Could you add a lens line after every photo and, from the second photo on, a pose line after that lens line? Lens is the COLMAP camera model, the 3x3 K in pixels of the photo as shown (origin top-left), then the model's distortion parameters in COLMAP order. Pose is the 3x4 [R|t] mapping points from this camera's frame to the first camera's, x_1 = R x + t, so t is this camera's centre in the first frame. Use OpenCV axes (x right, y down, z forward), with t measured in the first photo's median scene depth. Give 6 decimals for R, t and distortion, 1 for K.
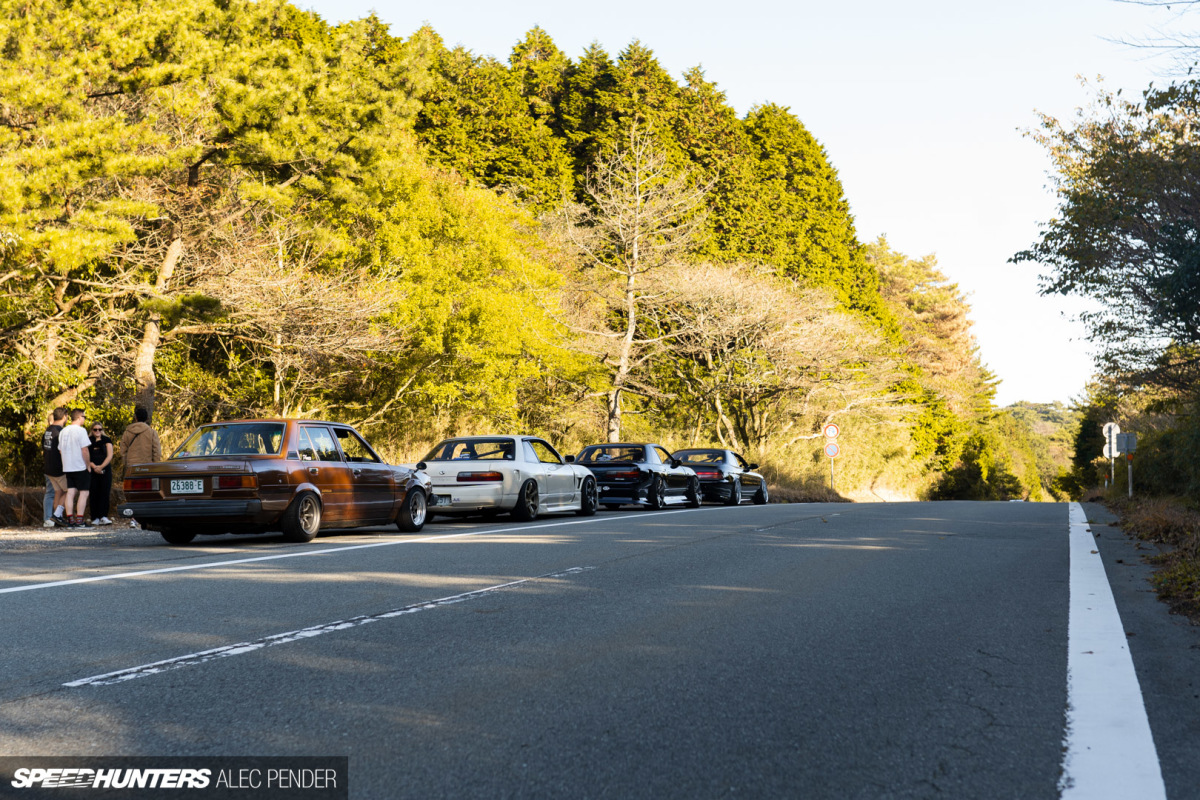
lens RADIAL K [[1400.3, 0, 600.0], [0, 1400.3, 400.0], [0, 0, 1]] dist [-0.002918, 0.003009]
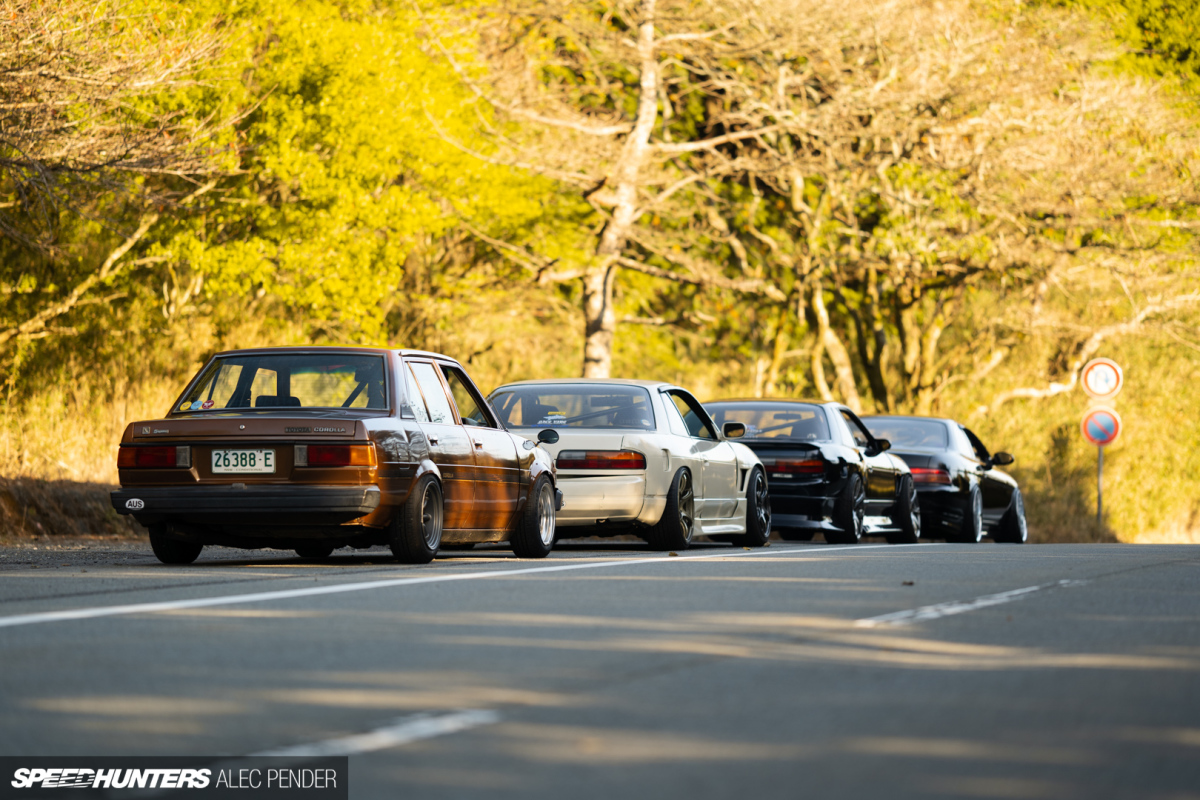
lens RADIAL K [[4623.4, 0, 600.0], [0, 4623.4, 400.0], [0, 0, 1]] dist [0.163879, 8.375034]
pose [[0.994906, 0.023606, 0.098008, -0.137223], [-0.026790, 0.999151, 0.031295, -0.011436], [-0.097187, -0.033761, 0.994693, -0.379207]]
